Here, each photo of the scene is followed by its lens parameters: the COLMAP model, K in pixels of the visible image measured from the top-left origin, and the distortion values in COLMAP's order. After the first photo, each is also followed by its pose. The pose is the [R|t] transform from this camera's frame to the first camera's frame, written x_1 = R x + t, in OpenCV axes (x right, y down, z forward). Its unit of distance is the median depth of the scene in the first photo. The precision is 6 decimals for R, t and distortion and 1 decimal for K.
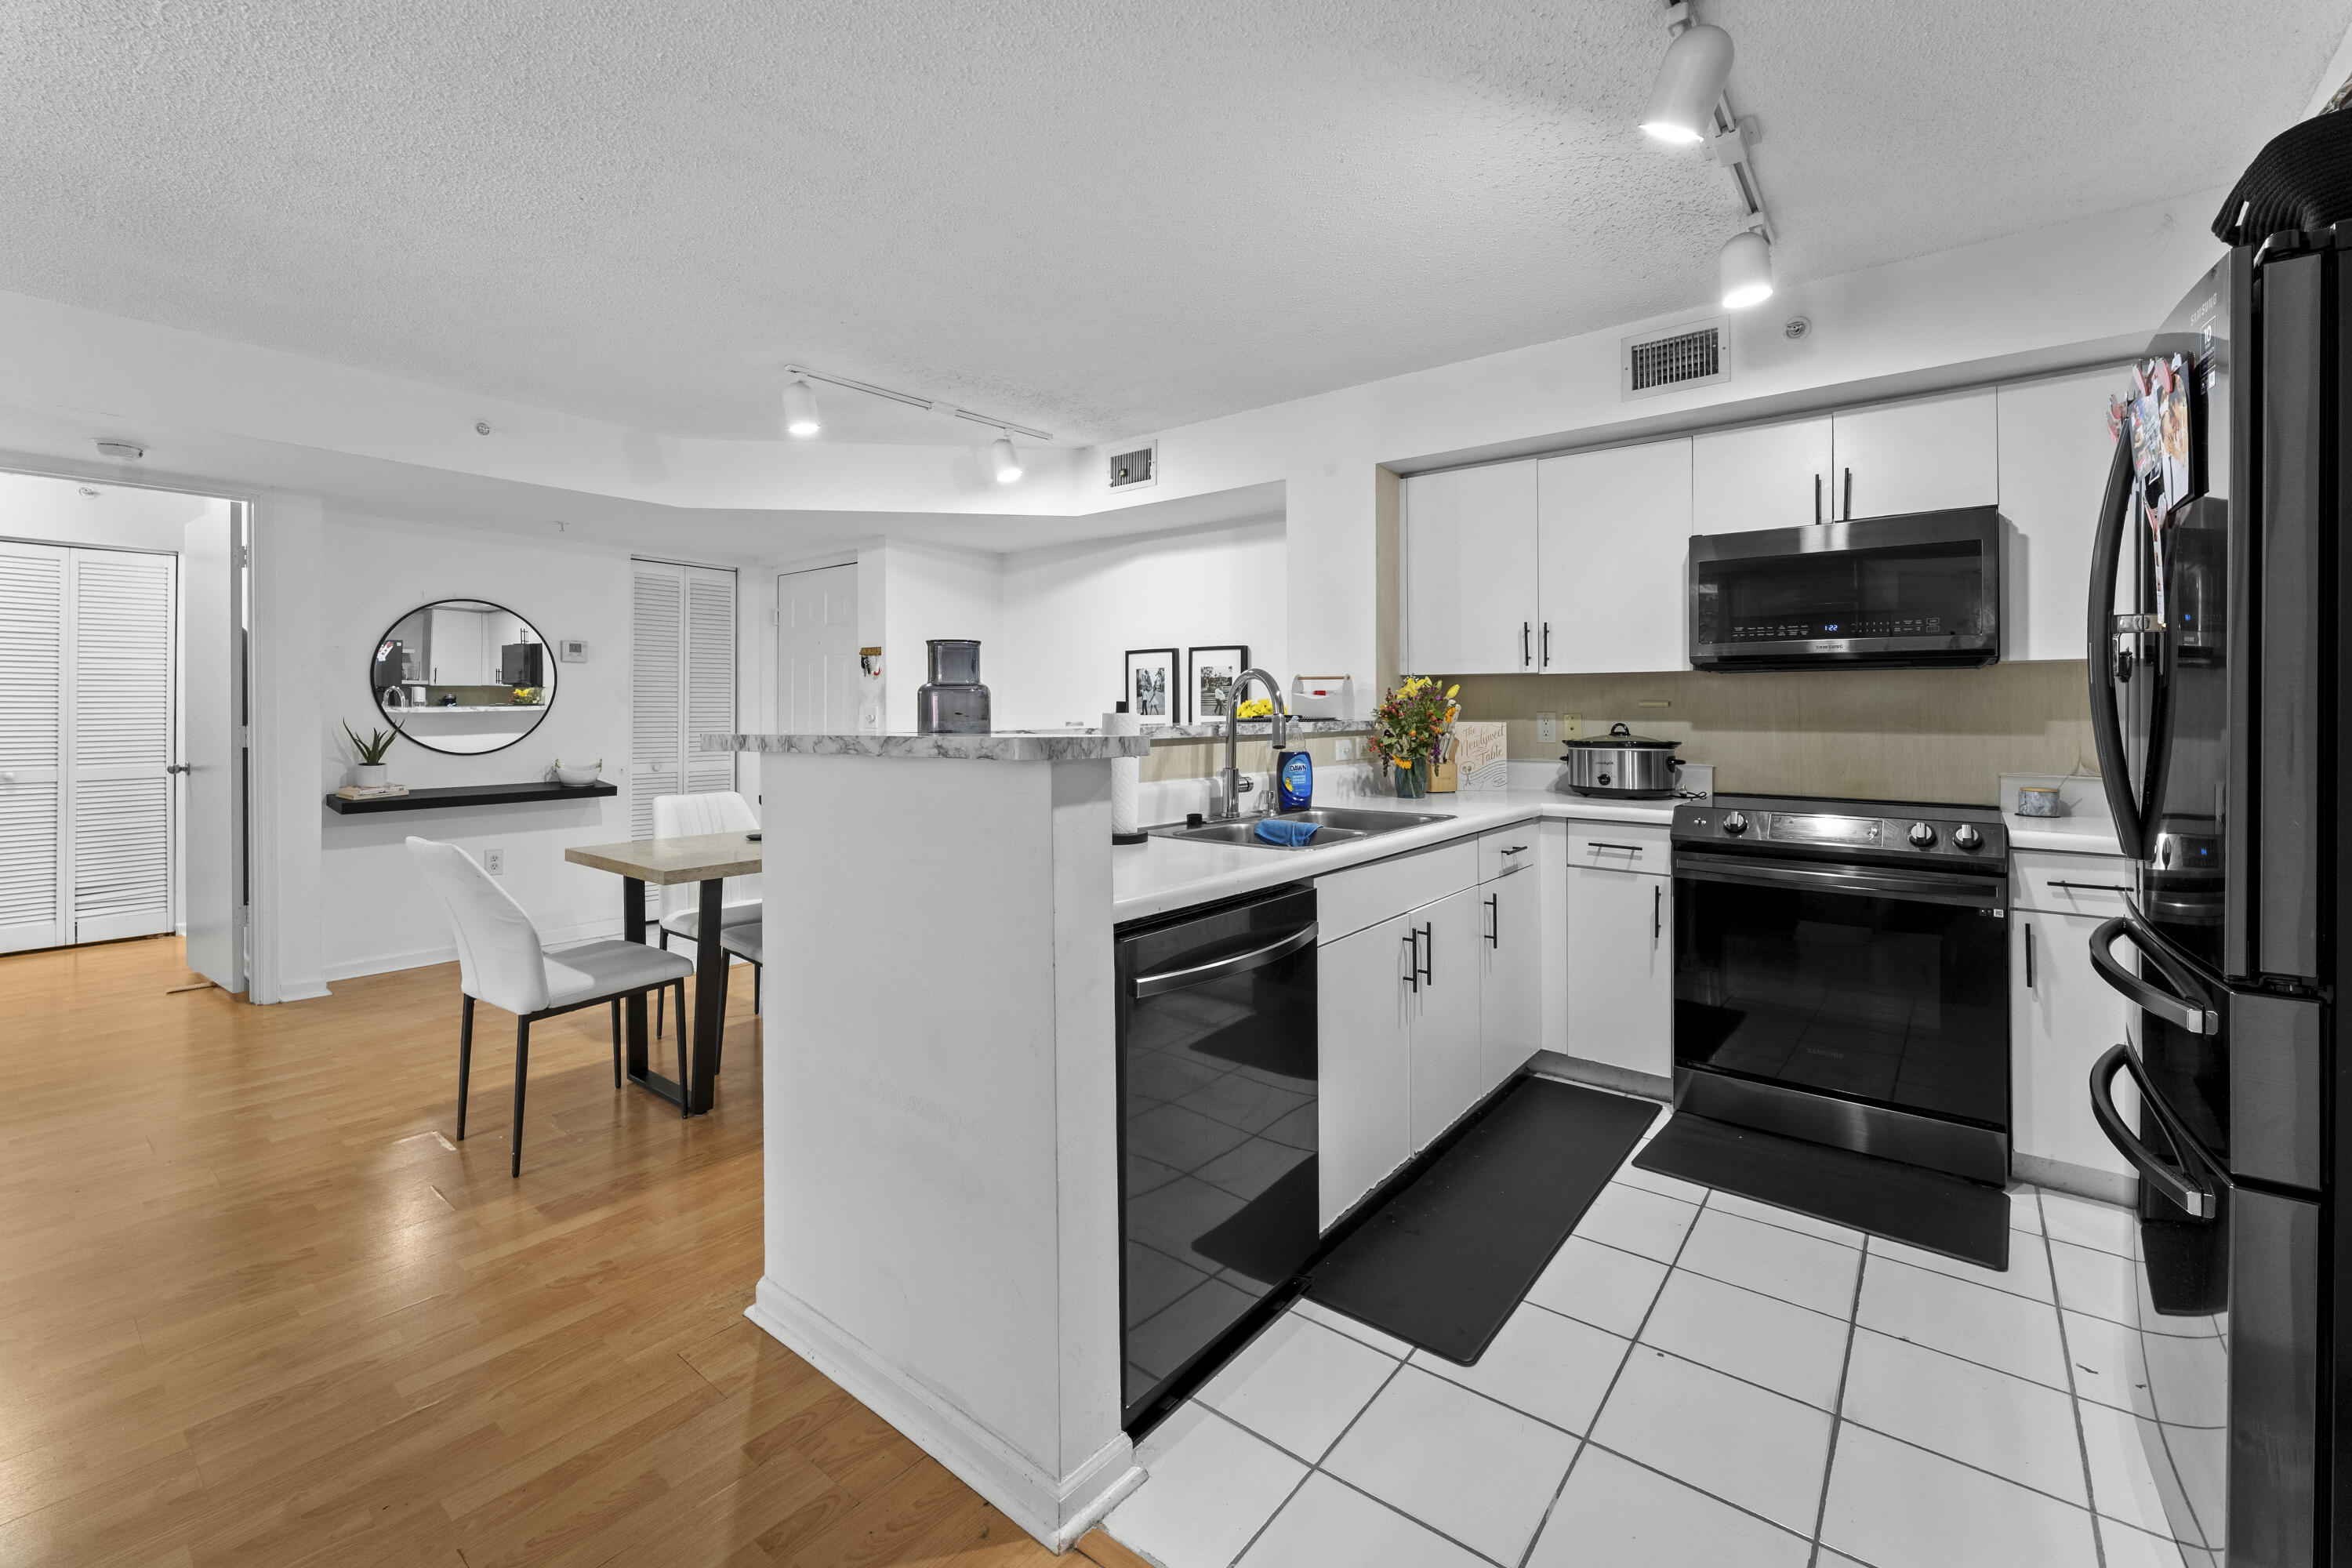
lens RADIAL K [[973.1, 0, 1173.6], [0, 973.1, 702.1], [0, 0, 1]] dist [-0.002513, 0.000020]
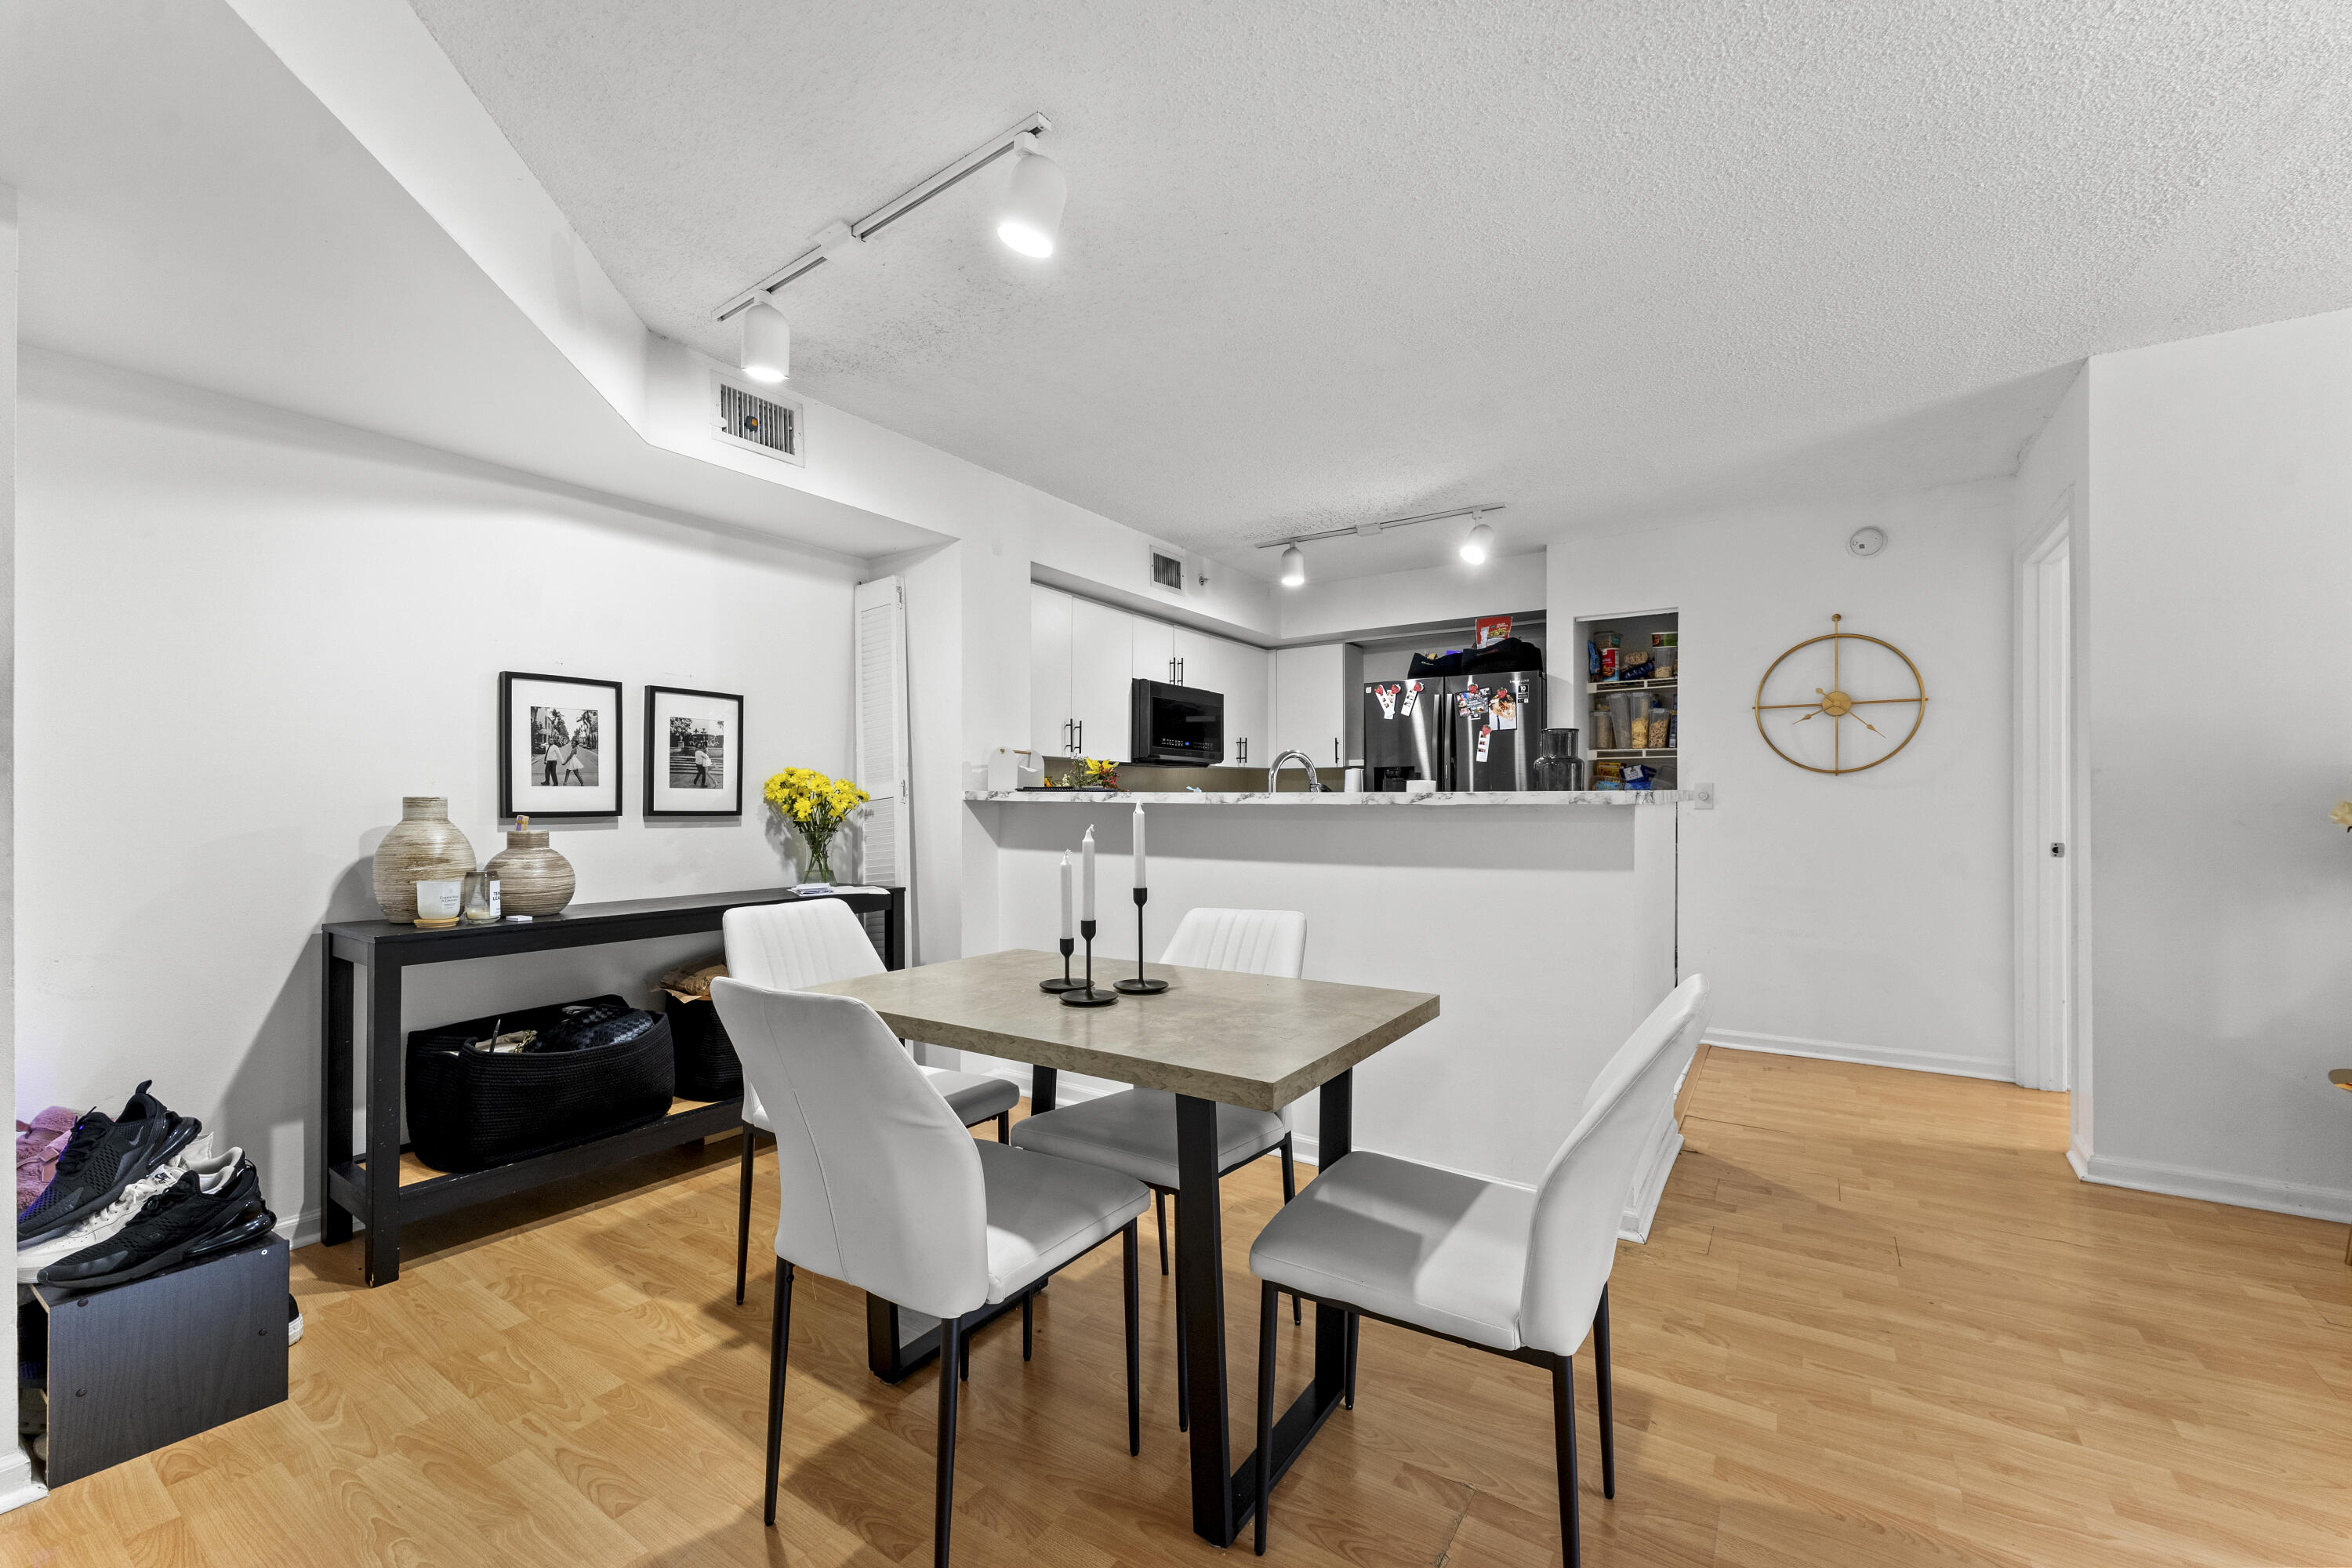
lens RADIAL K [[940.7, 0, 1171.2], [0, 940.7, 806.4], [0, 0, 1]] dist [-0.001513, -0.000534]
pose [[-0.078569, -0.003690, 0.996902, -0.904551], [-0.006868, 0.999971, 0.003160, 0.030496], [-0.996885, -0.006598, -0.078592, 0.958042]]
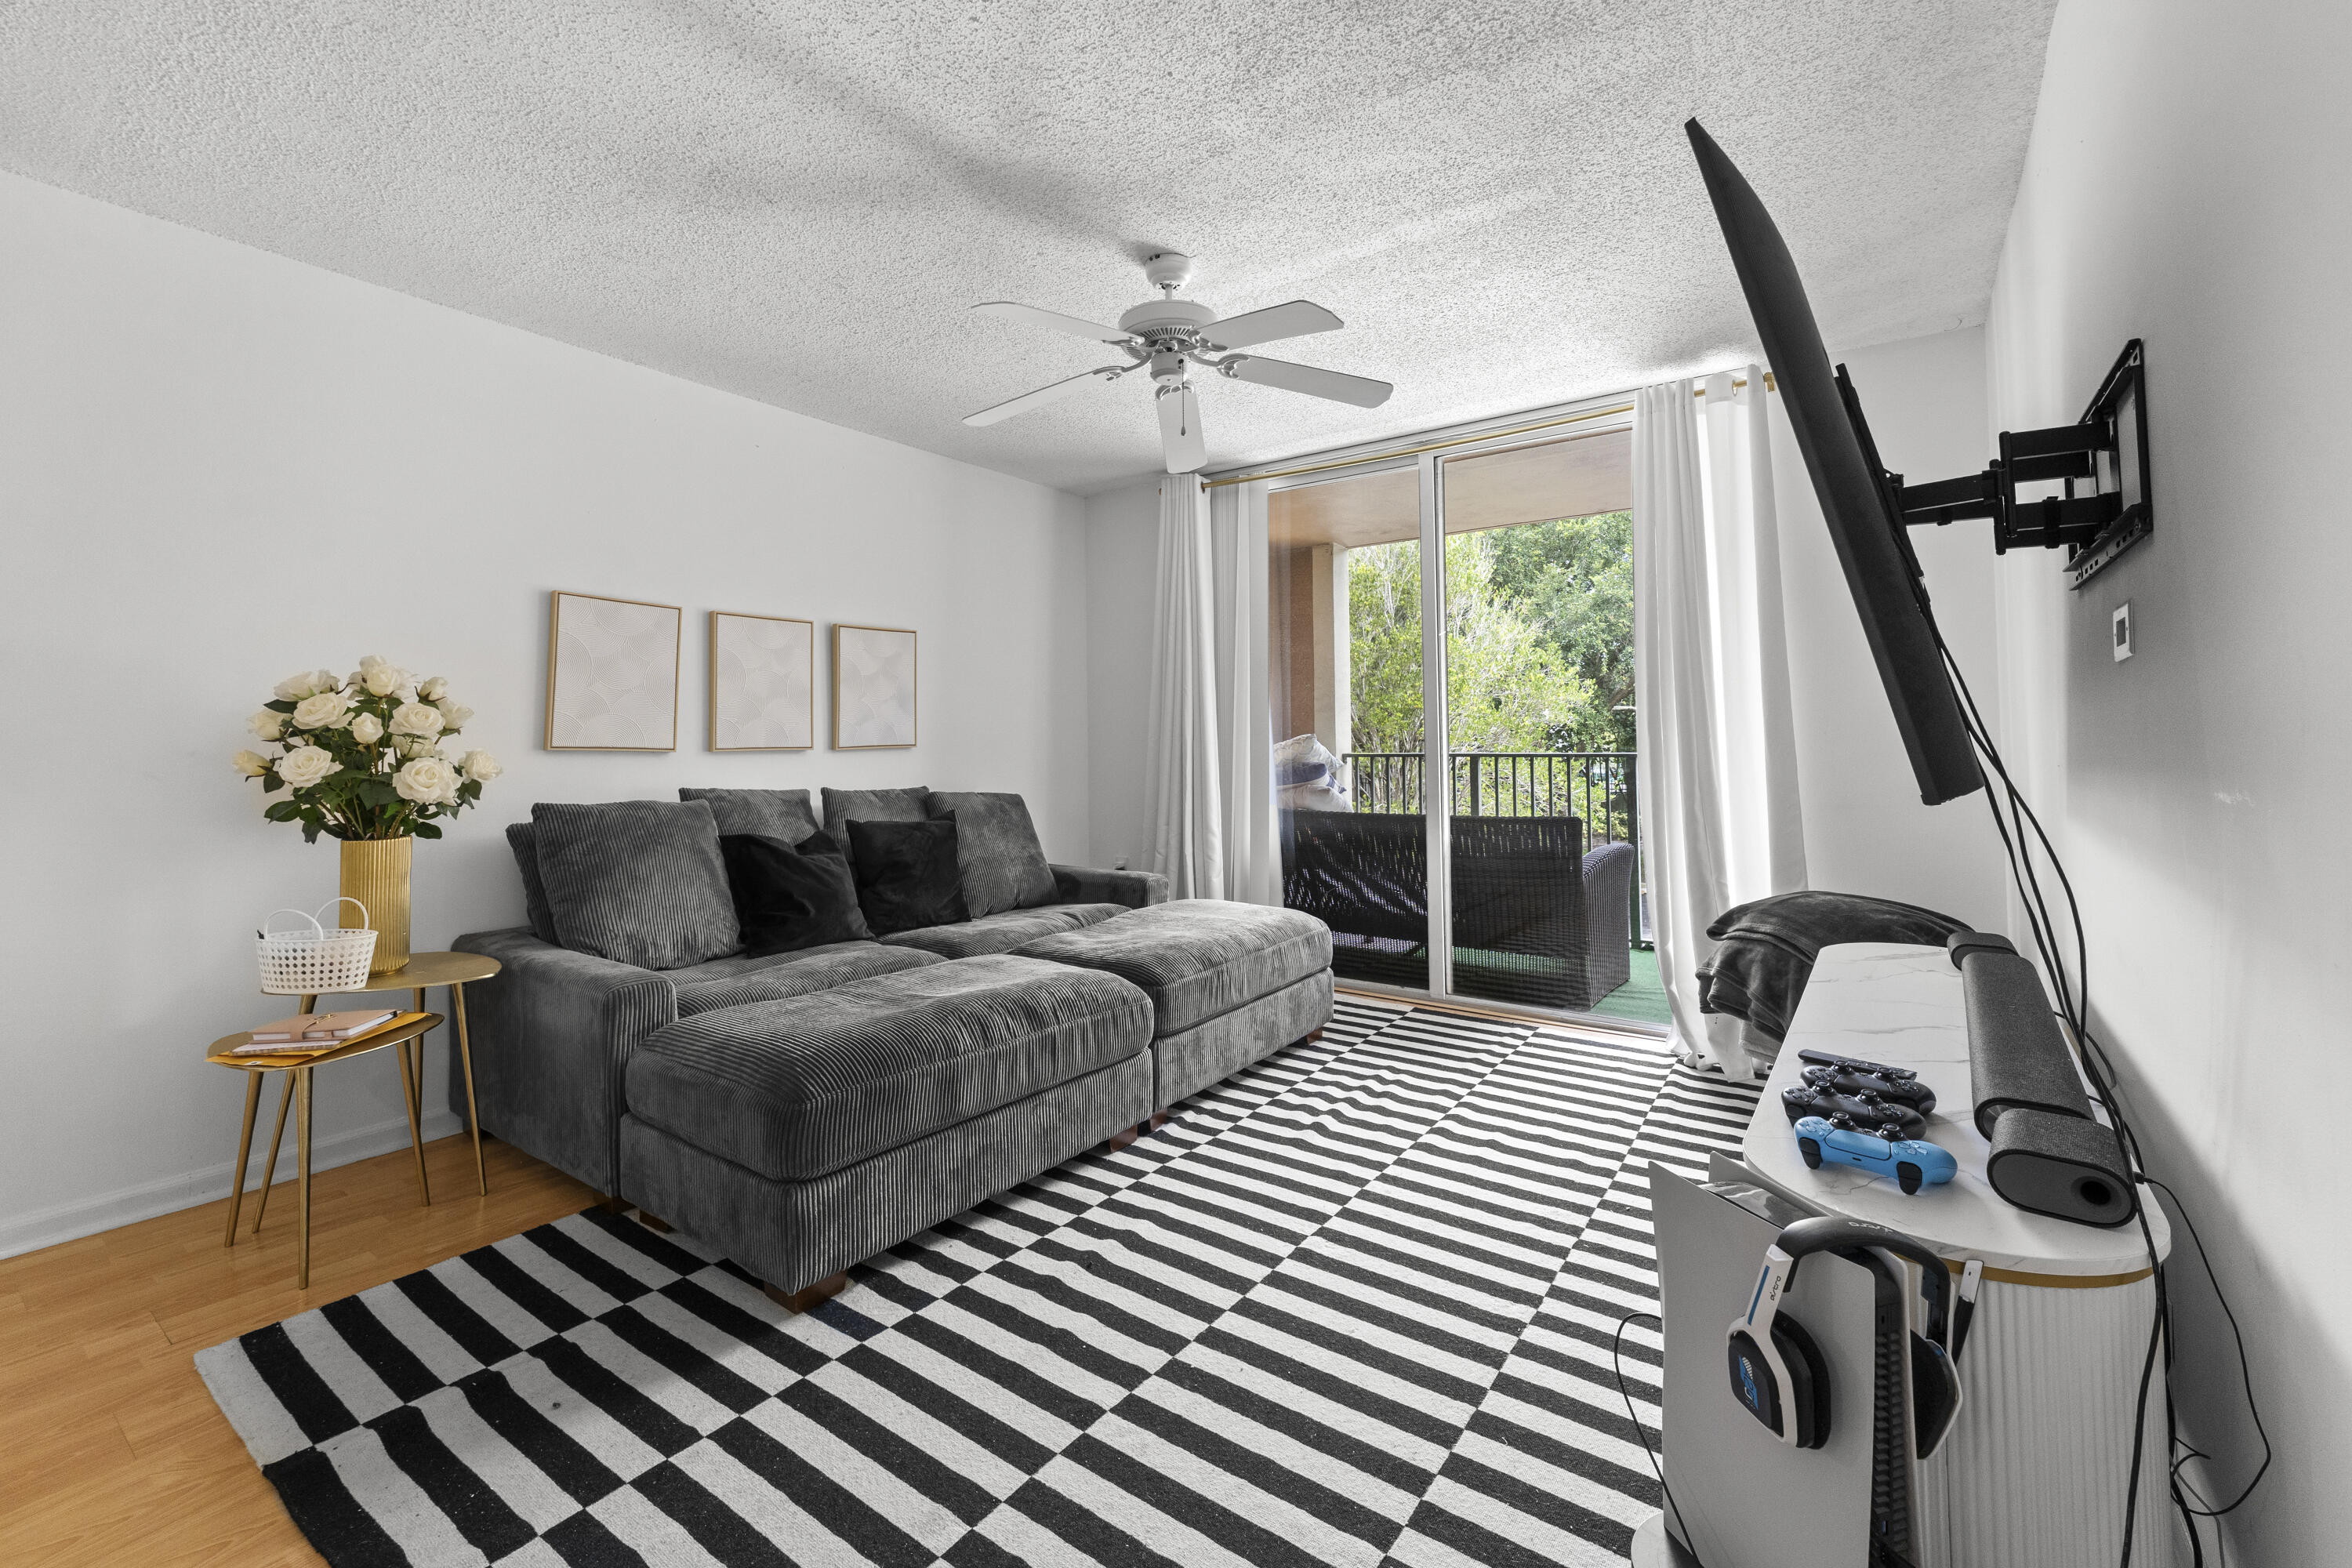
lens RADIAL K [[987.5, 0, 1176.6], [0, 987.5, 712.2], [0, 0, 1]] dist [0.001790, 0.000014]
pose [[-0.998532, 0.005756, -0.053866, -0.905058], [0.007867, 0.999206, -0.039058, 0.028906], [0.053599, -0.039425, -0.997784, 0.774455]]
